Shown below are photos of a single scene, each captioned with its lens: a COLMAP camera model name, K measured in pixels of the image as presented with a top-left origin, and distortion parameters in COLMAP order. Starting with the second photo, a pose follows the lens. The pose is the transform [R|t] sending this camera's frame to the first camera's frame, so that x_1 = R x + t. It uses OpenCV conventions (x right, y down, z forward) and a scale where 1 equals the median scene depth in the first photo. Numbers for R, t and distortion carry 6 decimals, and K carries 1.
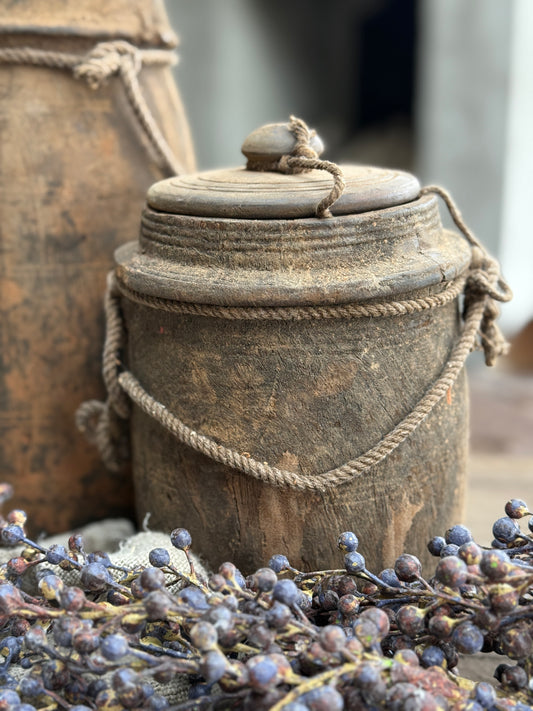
lens RADIAL K [[1032.8, 0, 266.5], [0, 1032.8, 355.5], [0, 0, 1]] dist [0.178392, -0.405507]
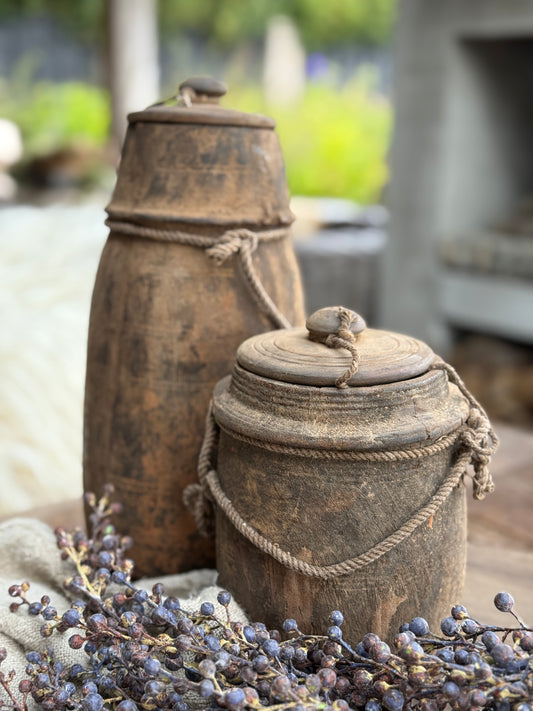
lens RADIAL K [[1032.8, 0, 266.5], [0, 1032.8, 355.5], [0, 0, 1]] dist [0.178392, -0.405507]
pose [[0.969487, 0.094782, -0.226079, 0.260574], [-0.098057, 0.995175, -0.003275, -0.155509], [0.224678, 0.025344, 0.974104, -0.398686]]
